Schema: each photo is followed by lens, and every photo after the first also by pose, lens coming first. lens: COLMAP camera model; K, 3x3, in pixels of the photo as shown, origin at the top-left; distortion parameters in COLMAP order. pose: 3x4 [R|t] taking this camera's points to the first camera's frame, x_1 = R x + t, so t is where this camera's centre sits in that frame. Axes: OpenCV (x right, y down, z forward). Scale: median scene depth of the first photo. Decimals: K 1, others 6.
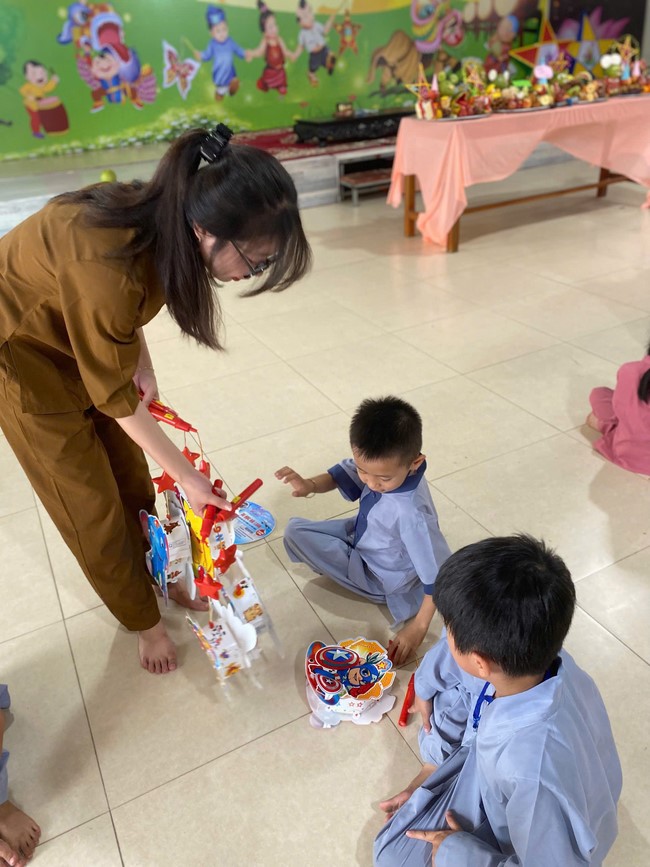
lens RADIAL K [[661.9, 0, 317.9], [0, 661.9, 432.6], [0, 0, 1]] dist [0.079015, -0.097483]
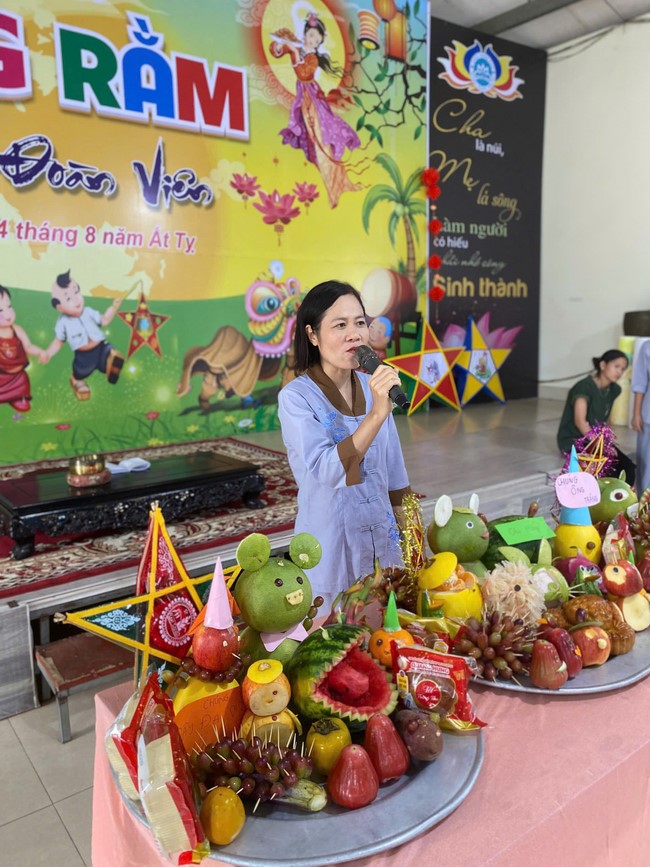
lens RADIAL K [[661.9, 0, 328.1], [0, 661.9, 434.3], [0, 0, 1]] dist [0.079015, -0.097483]
pose [[0.978943, 0.023086, 0.202823, 0.087590], [0.050579, 0.935171, -0.350568, -0.262352], [-0.197767, 0.353445, 0.914311, 0.415343]]
